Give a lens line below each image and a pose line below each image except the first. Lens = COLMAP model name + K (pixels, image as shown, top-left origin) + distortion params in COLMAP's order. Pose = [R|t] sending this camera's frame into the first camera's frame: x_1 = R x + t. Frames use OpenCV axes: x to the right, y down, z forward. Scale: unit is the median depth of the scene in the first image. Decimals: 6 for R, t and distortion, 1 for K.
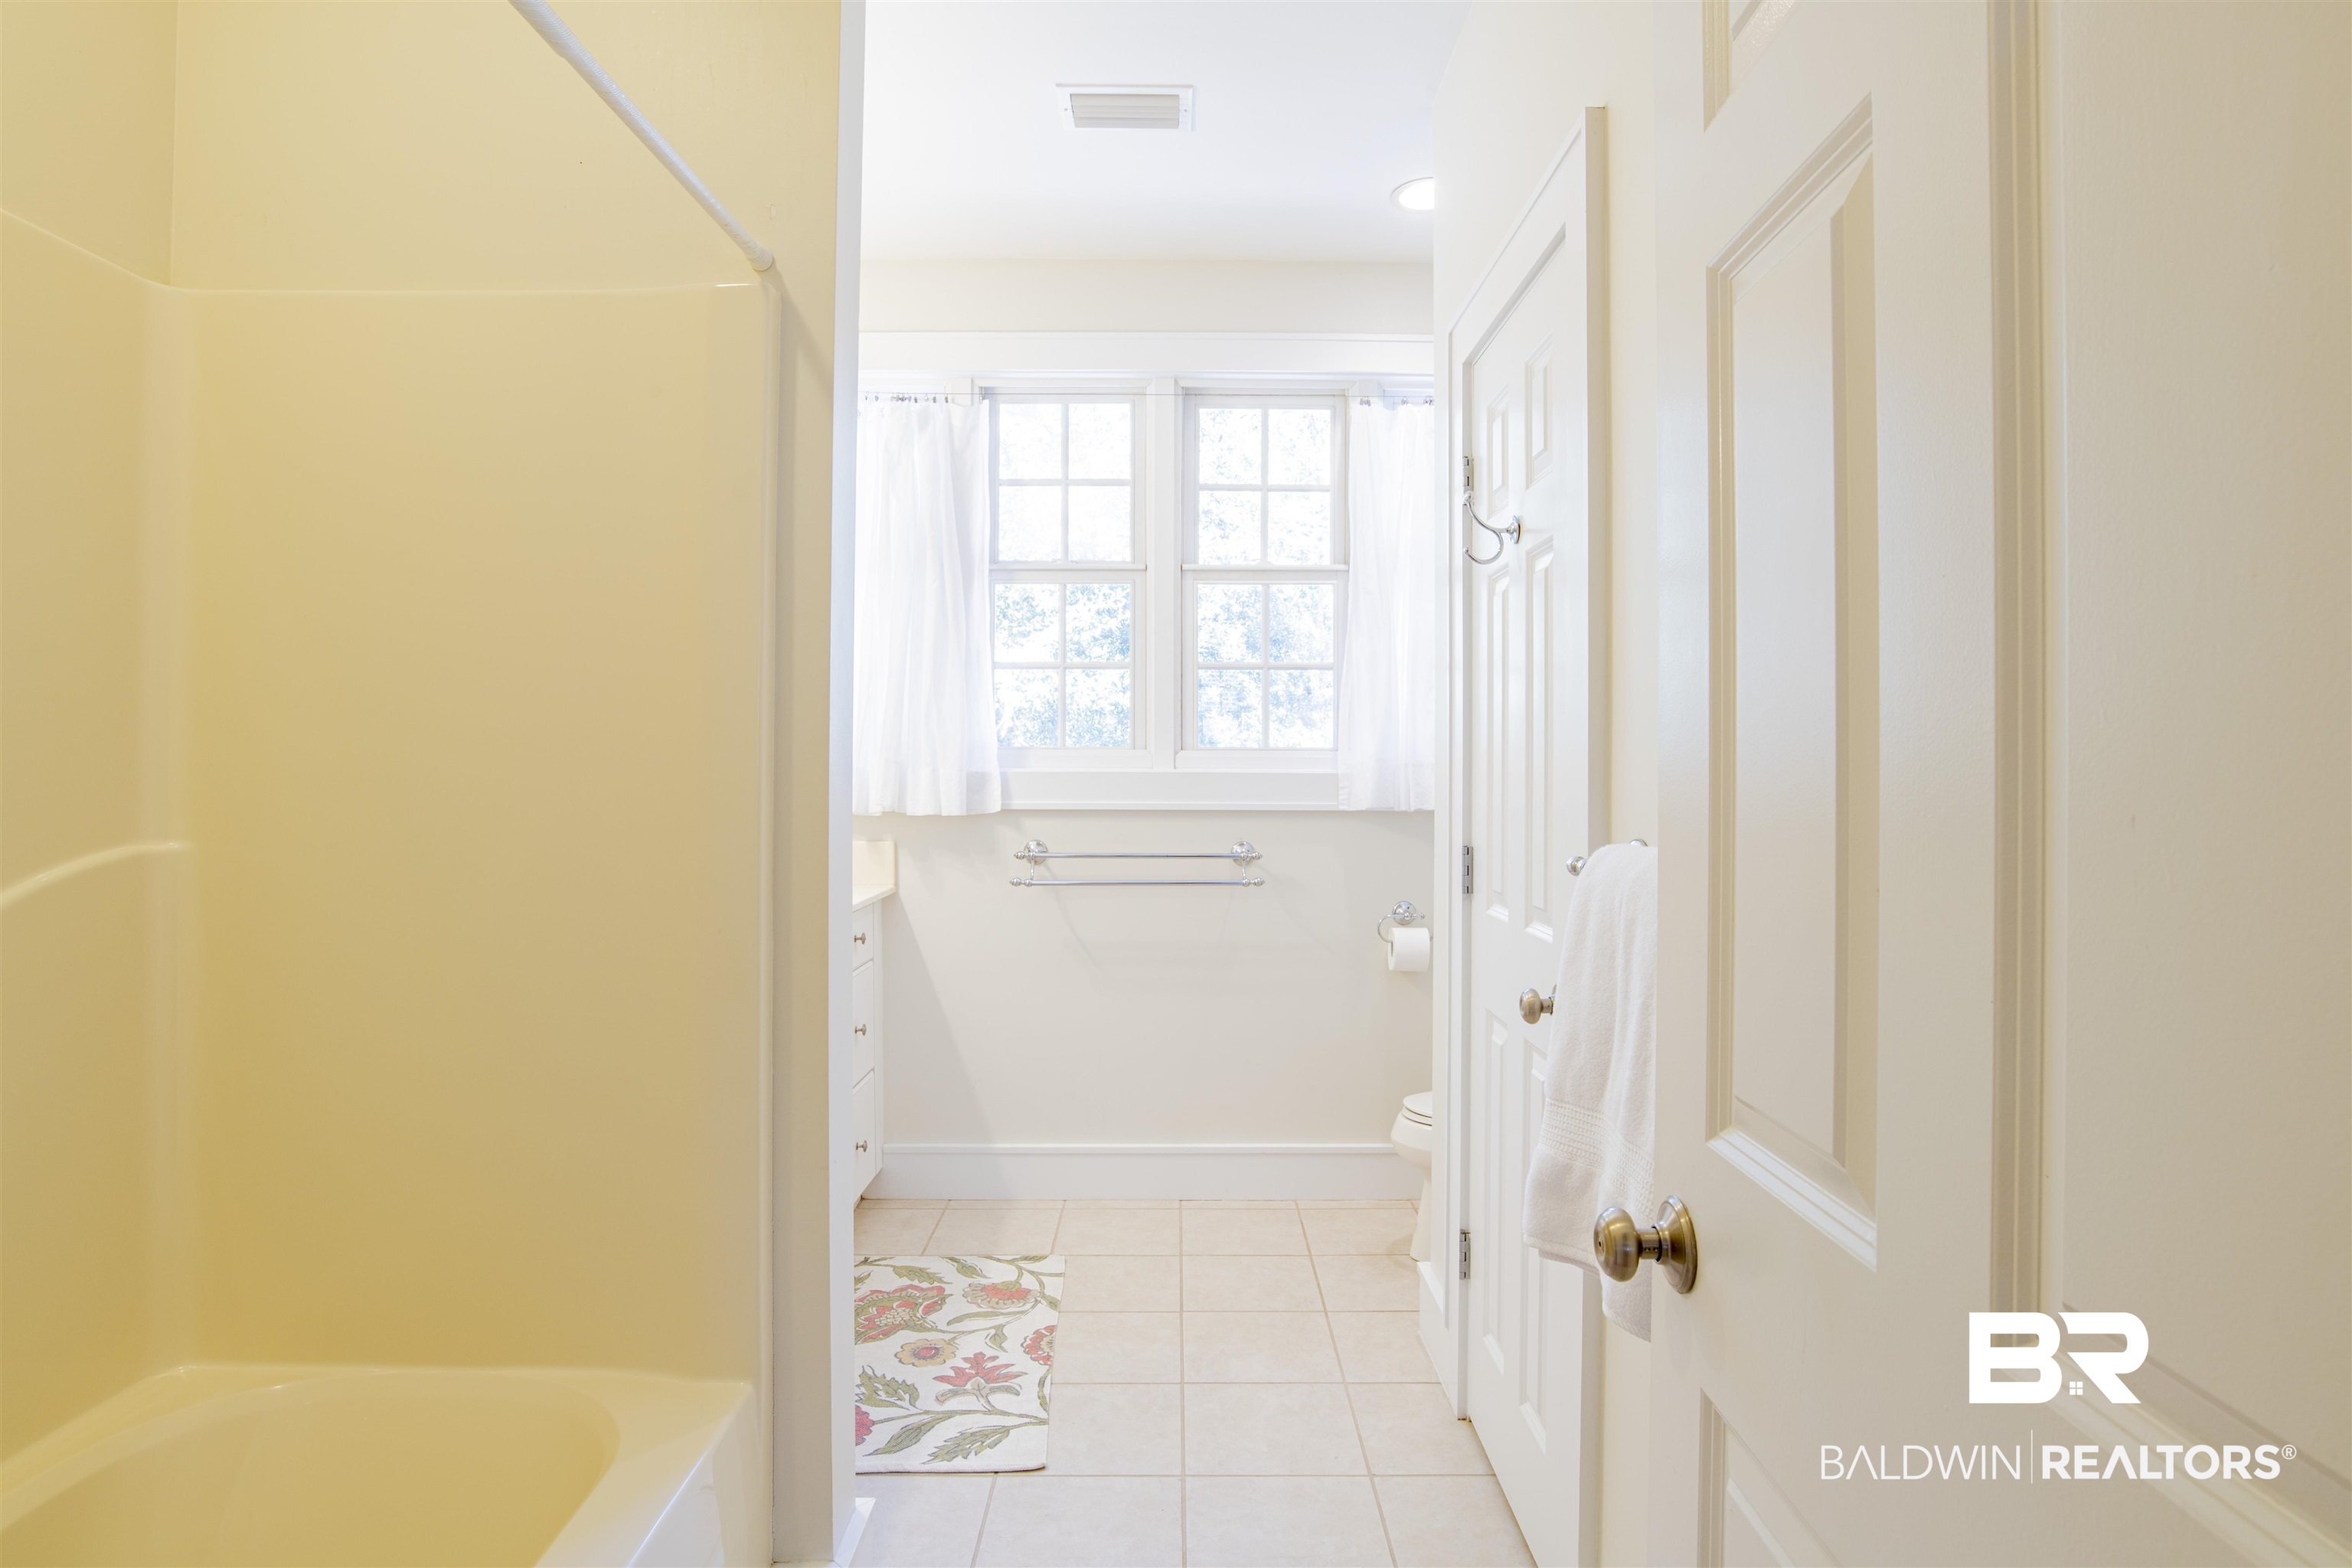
lens RADIAL K [[1301.6, 0, 1176.0], [0, 1301.6, 784.0], [0, 0, 1]] dist [0.000253, 0.000005]
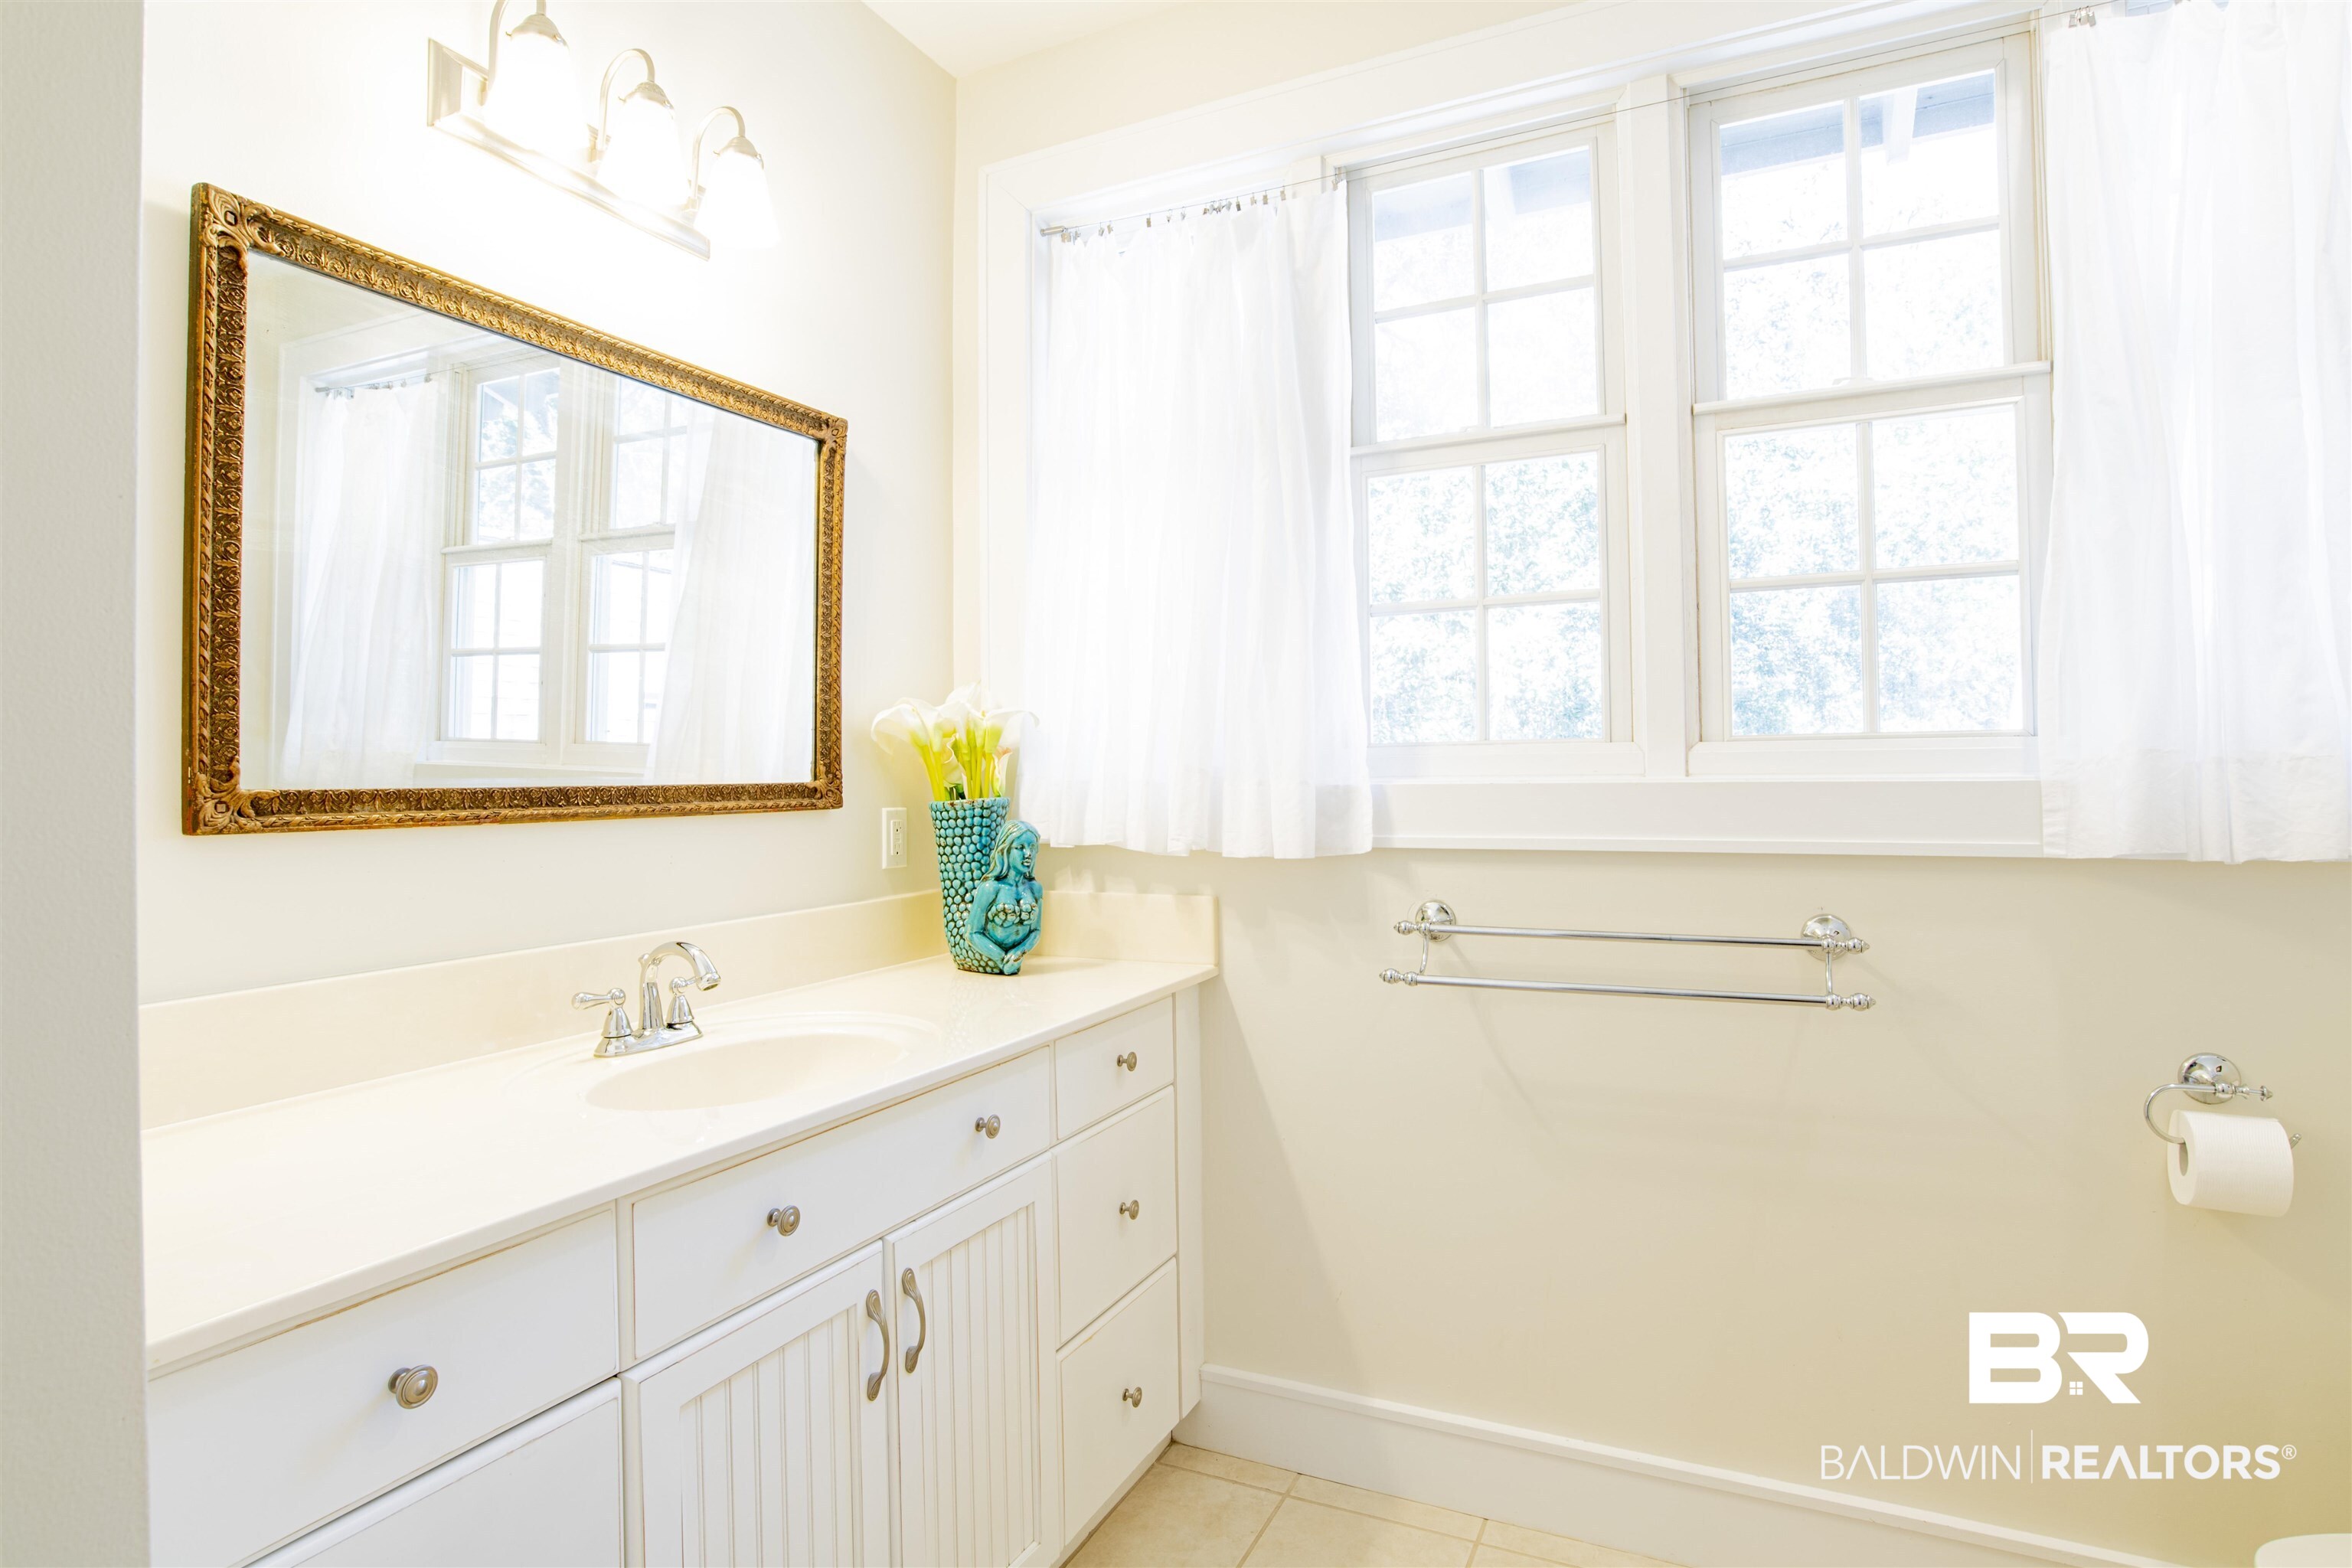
lens RADIAL K [[1205.0, 0, 1184.4], [0, 1205.0, 771.5], [0, 0, 1]] dist [-0.059000, 0.022421]
pose [[0.901590, -0.014621, -0.432344, 0.025728], [0.008942, 0.999845, -0.015165, -0.007970], [0.432499, 0.009807, 0.901581, 0.461808]]
